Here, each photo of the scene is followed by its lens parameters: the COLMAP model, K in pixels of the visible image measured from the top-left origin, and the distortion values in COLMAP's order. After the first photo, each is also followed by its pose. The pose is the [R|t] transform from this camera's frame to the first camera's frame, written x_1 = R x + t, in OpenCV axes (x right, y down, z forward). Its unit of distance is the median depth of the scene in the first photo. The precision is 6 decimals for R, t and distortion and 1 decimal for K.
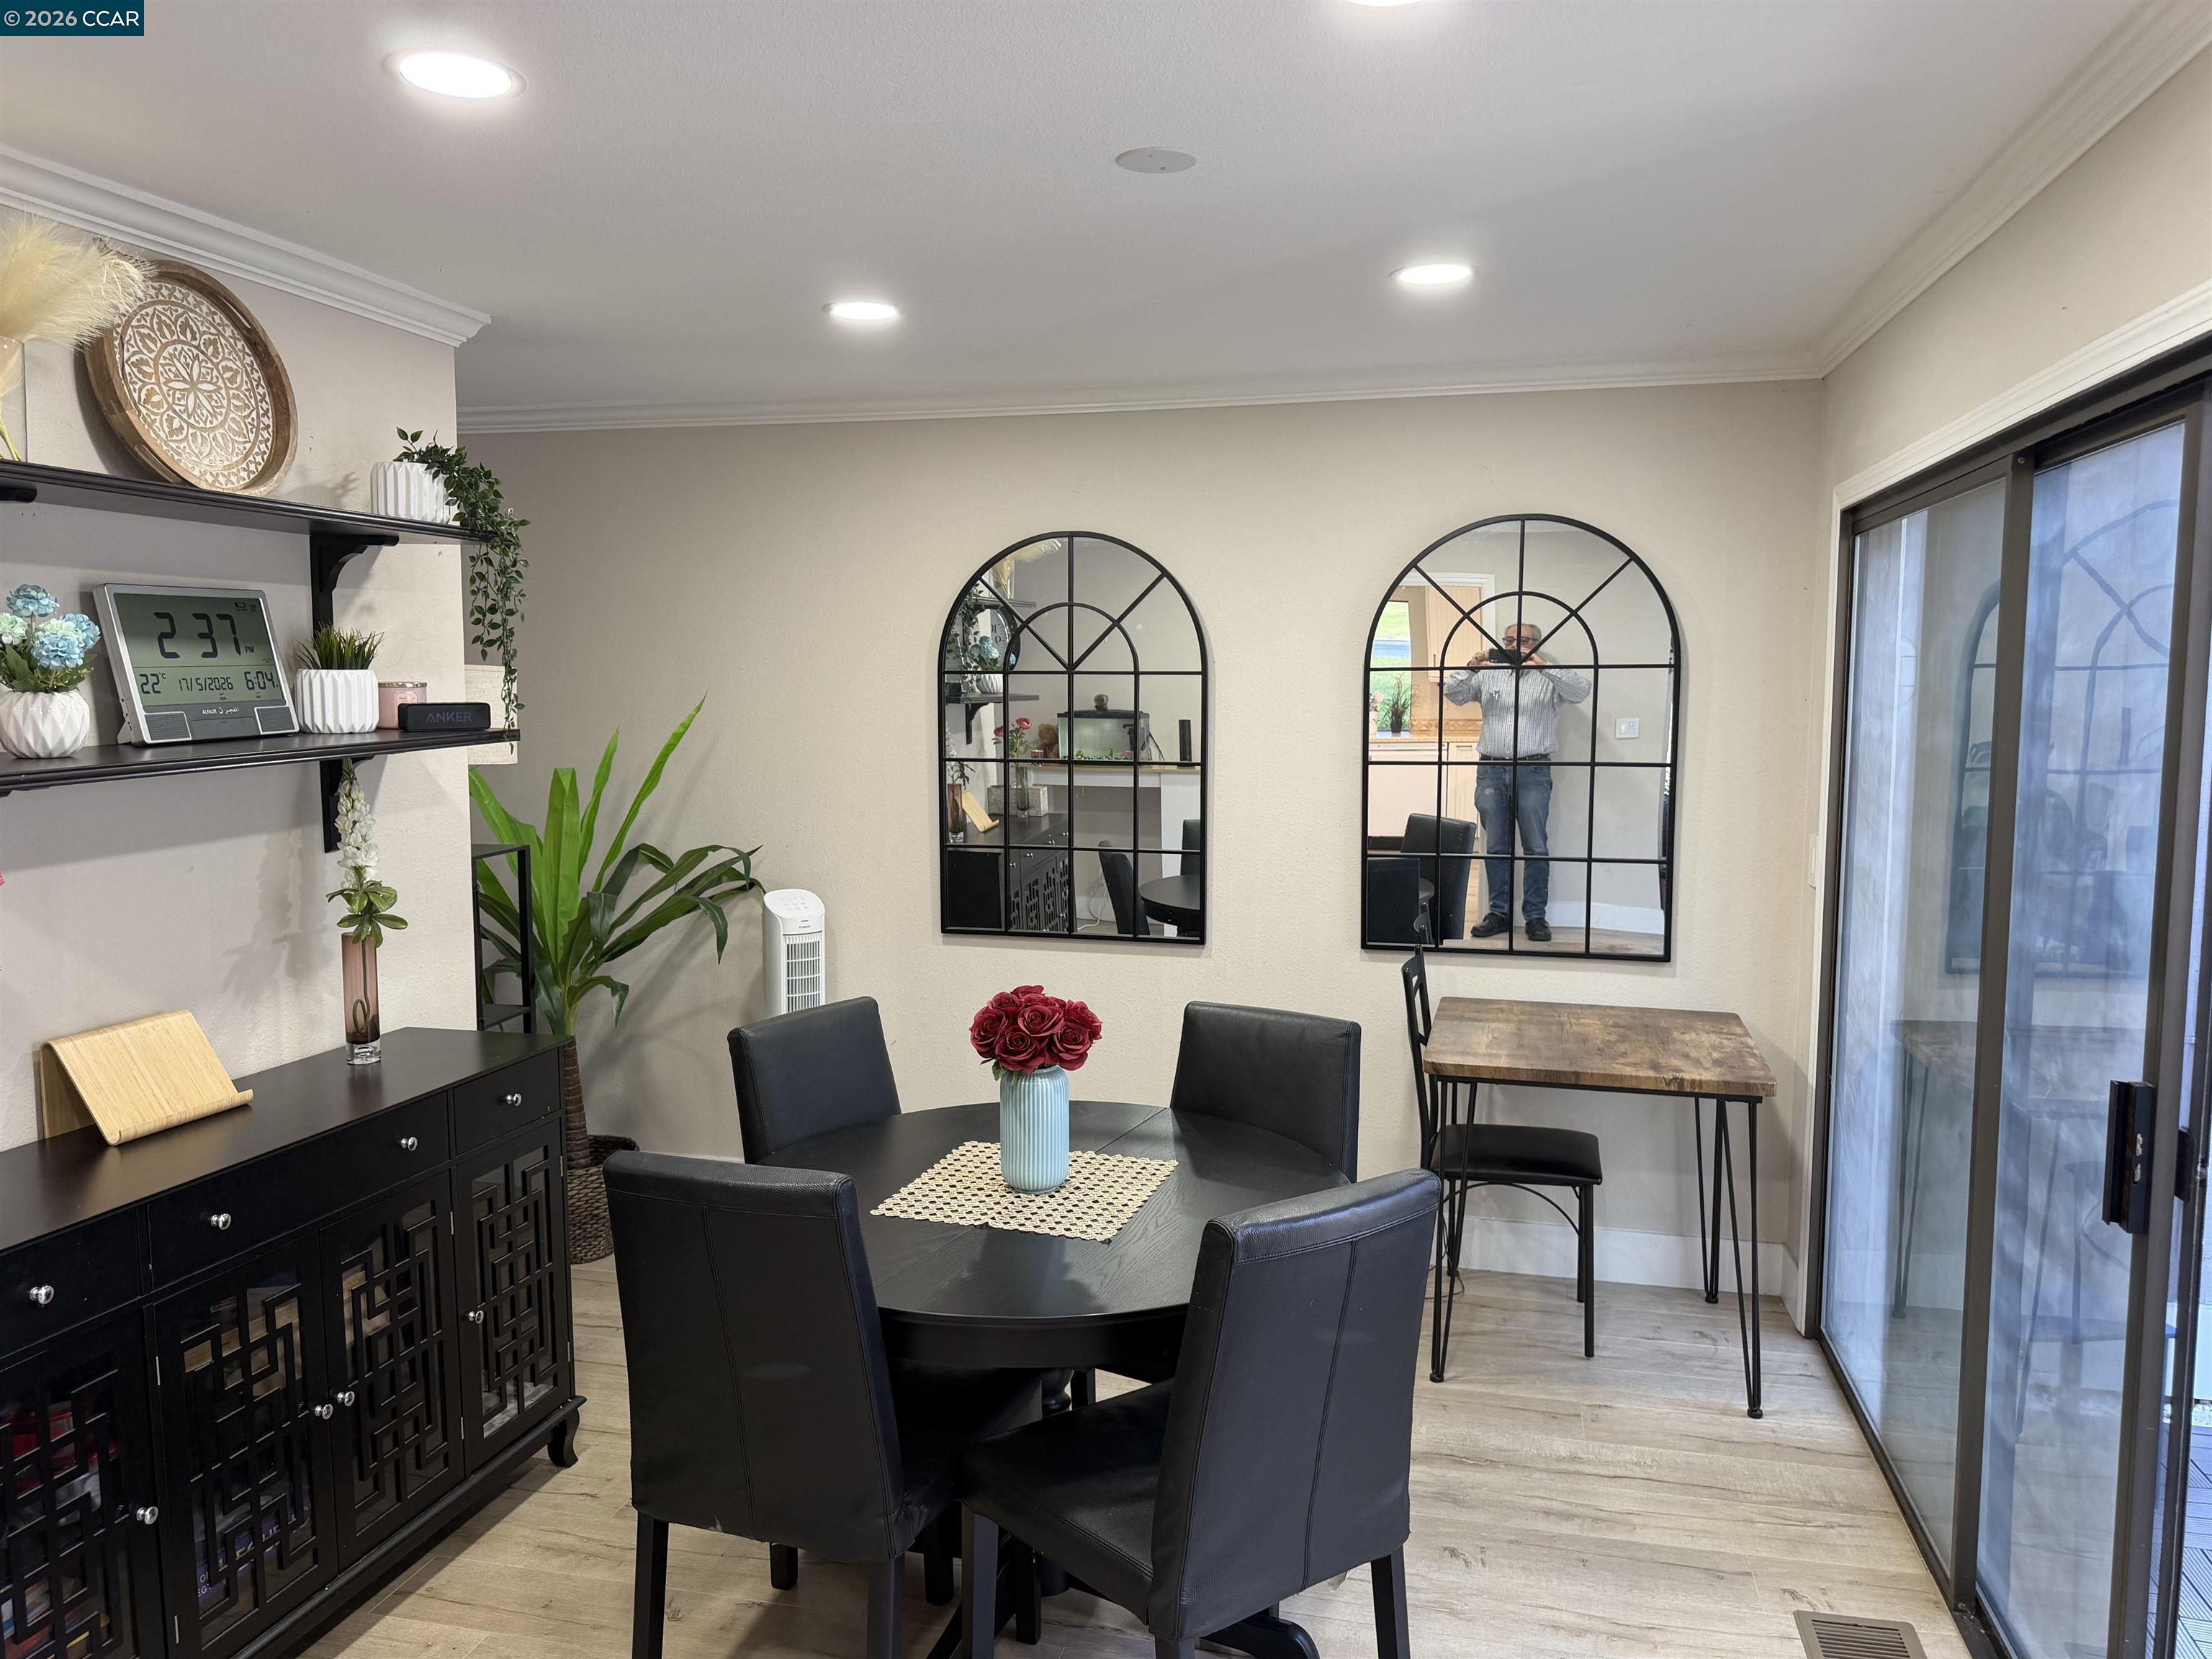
lens RADIAL K [[1569.7, 0, 1086.6], [0, 1569.7, 824.8], [0, 0, 1]] dist [0.069576, -0.086594]
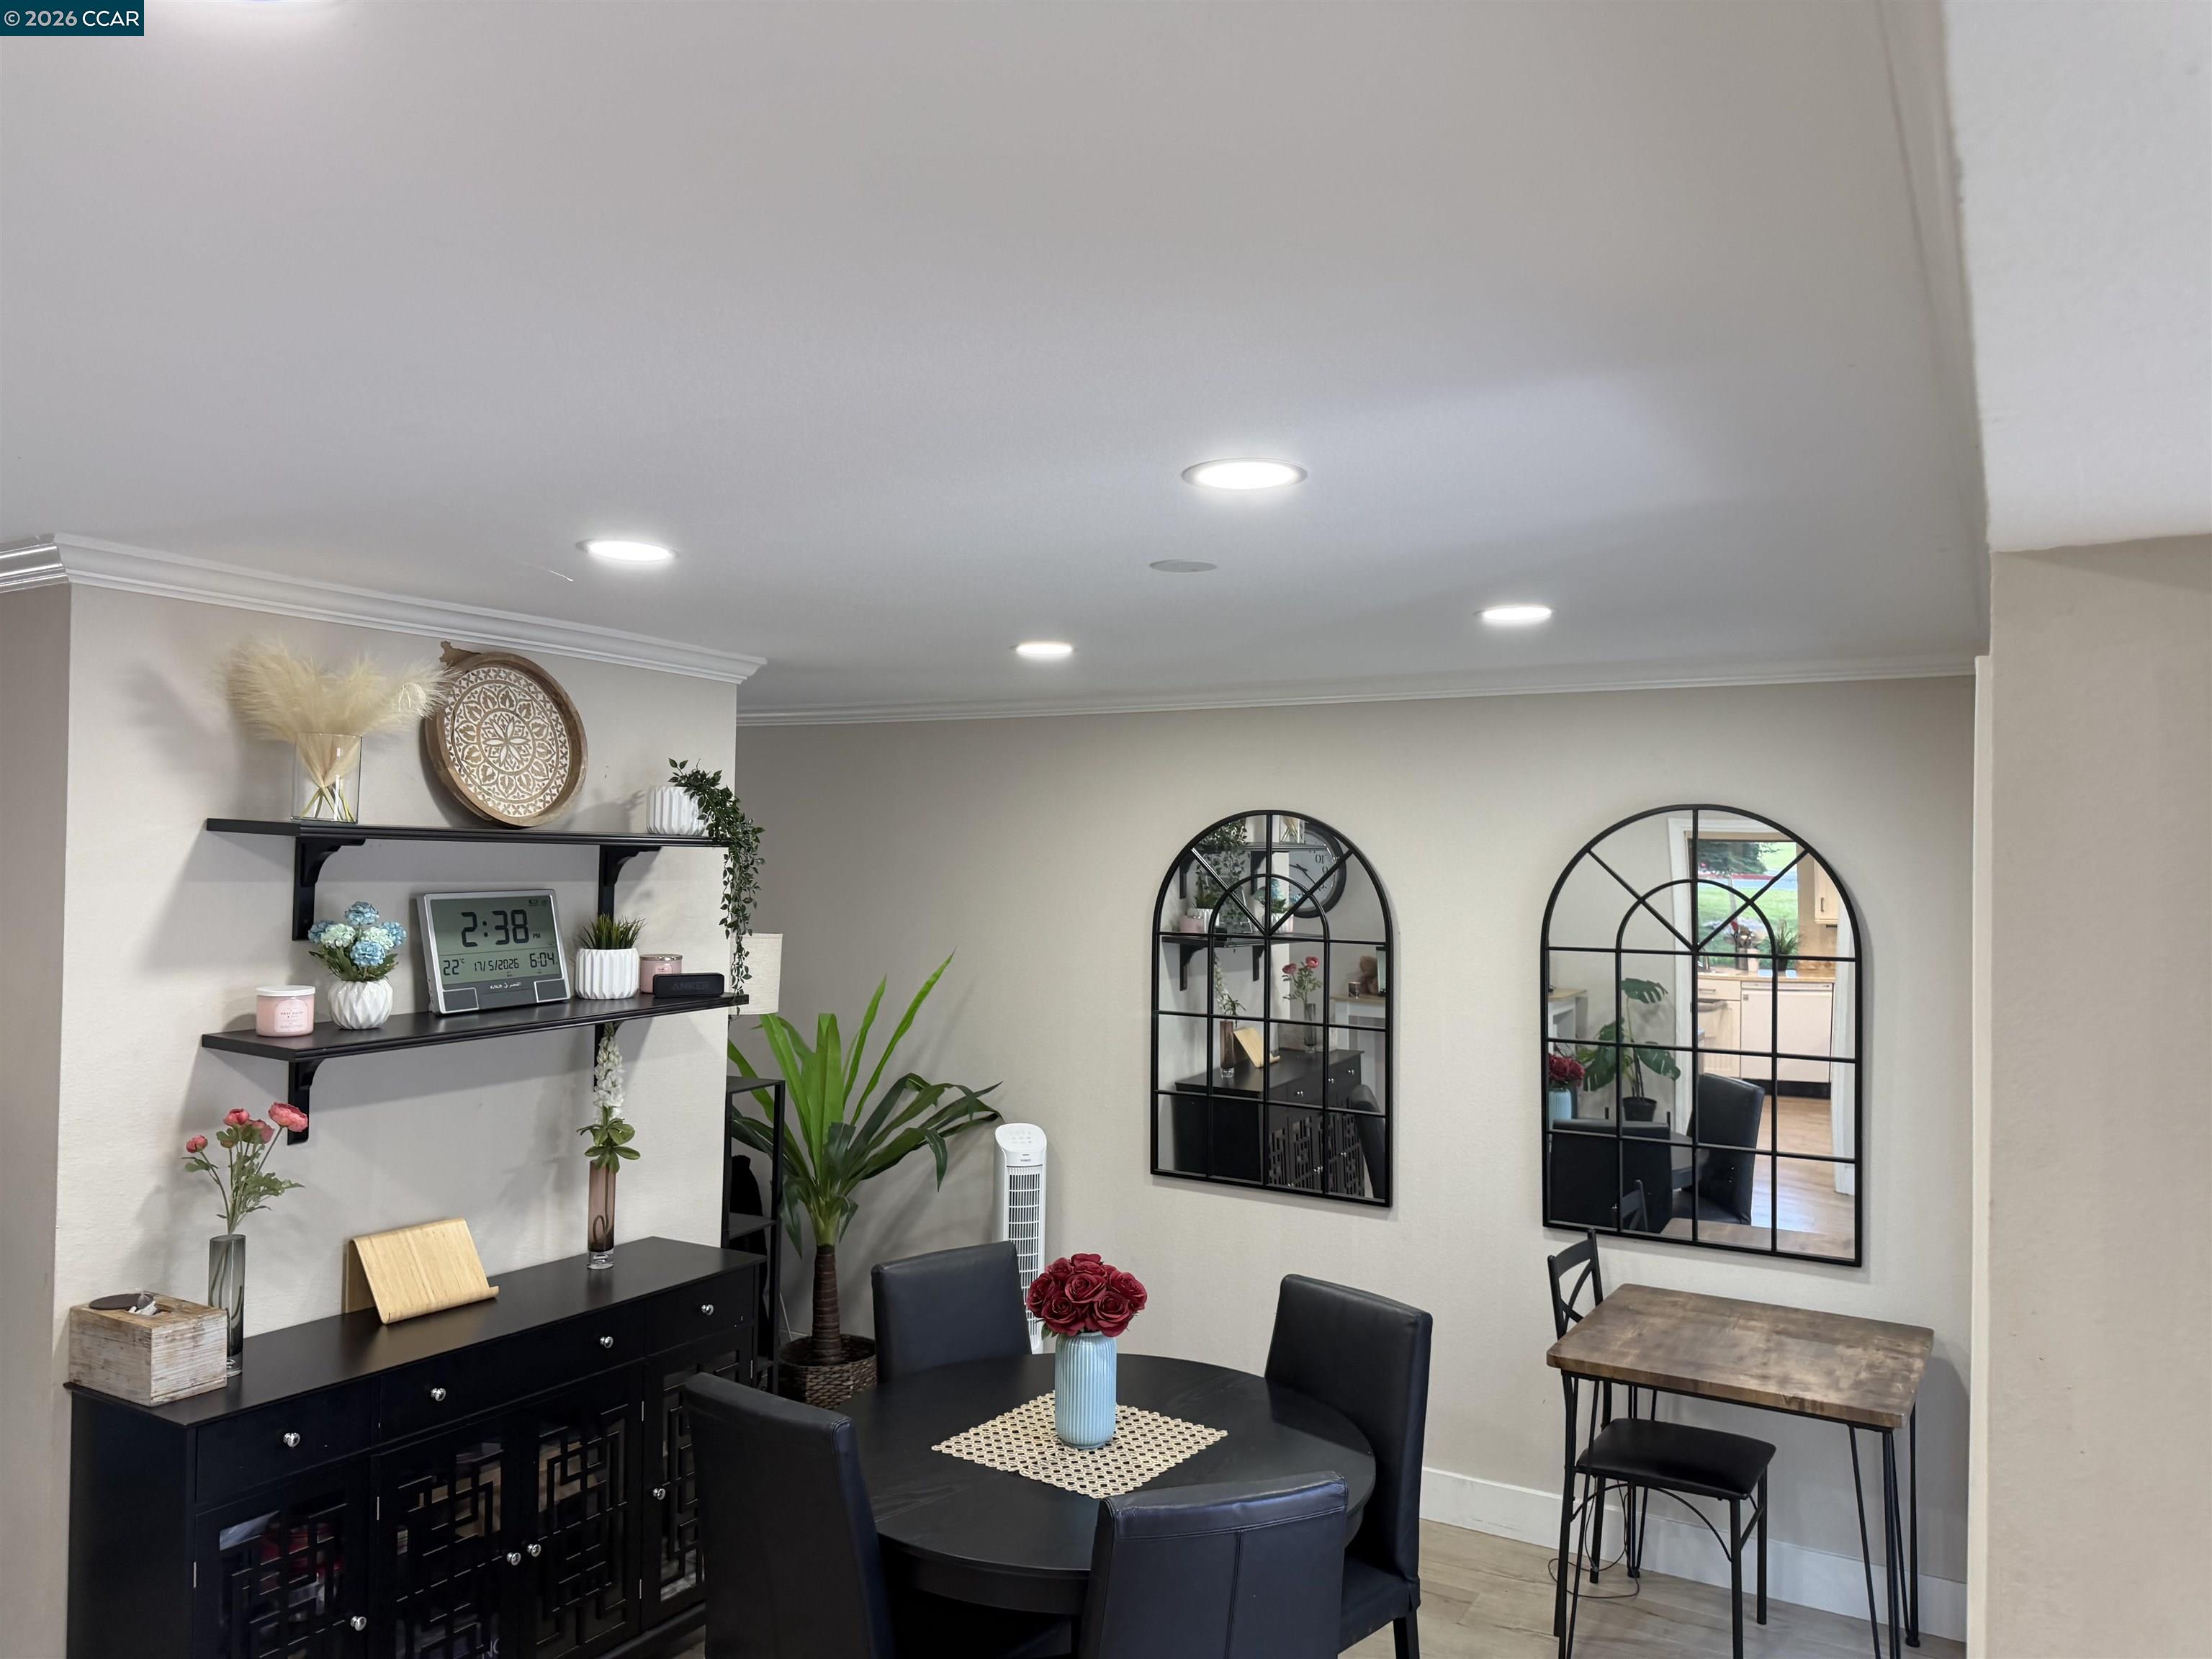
lens RADIAL K [[1565.4, 0, 1095.9], [0, 1565.4, 835.2], [0, 0, 1]] dist [0.075762, -0.100653]
pose [[0.958226, 0.009554, -0.285853, 0.265700], [-0.041381, 0.993557, -0.105508, -0.071373], [0.283004, 0.112929, 0.952447, -0.102915]]
